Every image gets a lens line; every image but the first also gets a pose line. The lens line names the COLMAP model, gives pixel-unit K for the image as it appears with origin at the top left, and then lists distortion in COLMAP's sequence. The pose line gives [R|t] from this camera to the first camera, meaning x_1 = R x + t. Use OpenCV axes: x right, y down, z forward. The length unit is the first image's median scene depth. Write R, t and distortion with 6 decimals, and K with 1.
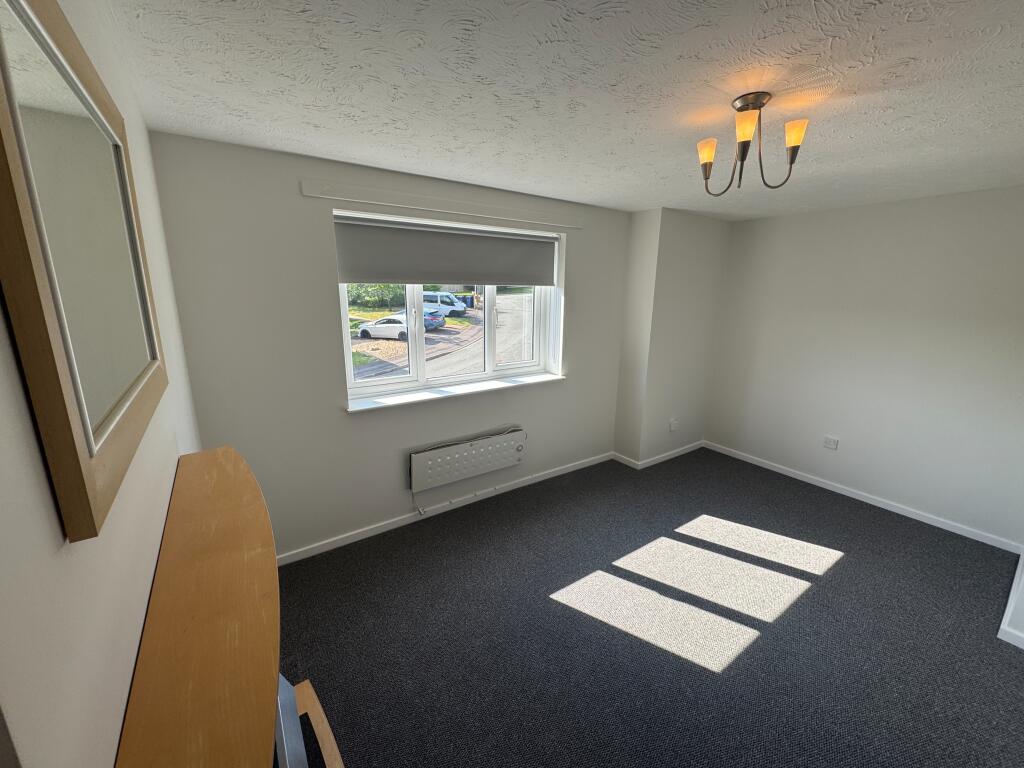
lens RADIAL K [[409.3, 0, 512.0], [0, 409.3, 384.0], [0, 0, 1]] dist [-0.001120, -0.000247]
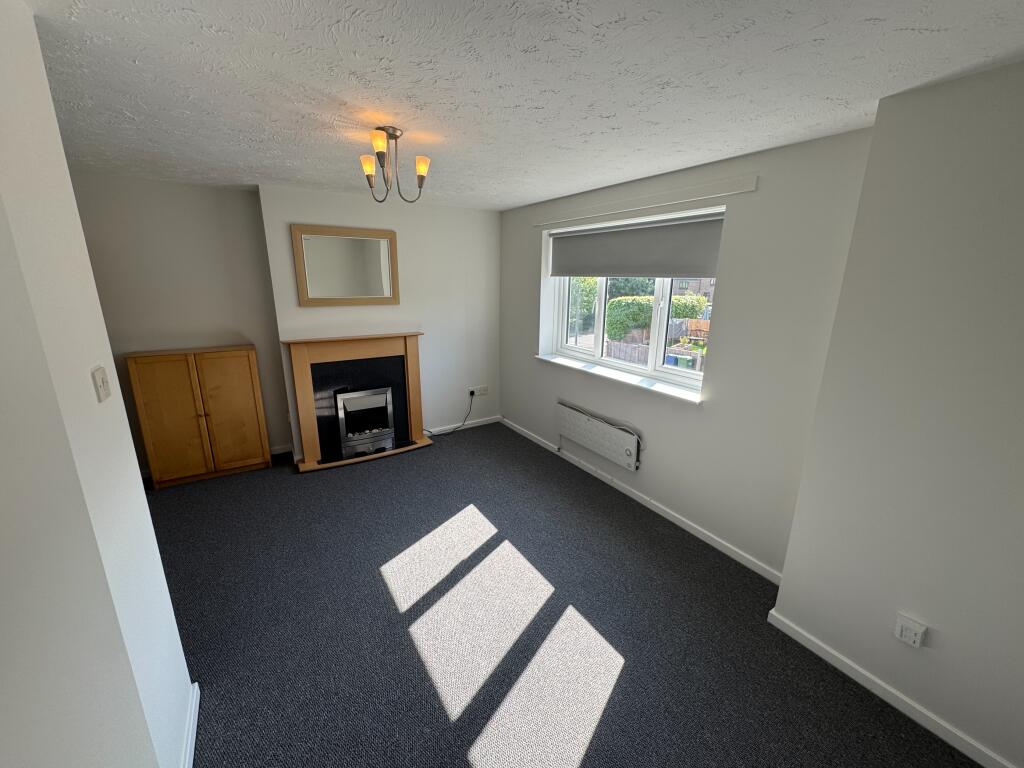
lens RADIAL K [[409.3, 0, 512.0], [0, 409.3, 384.0], [0, 0, 1]] dist [-0.001120, -0.000247]
pose [[-0.043839, 0.239359, -0.969941, 1.019717], [-0.240414, 0.939816, 0.242791, -0.173412], [0.969680, 0.243831, 0.016345, 0.781053]]
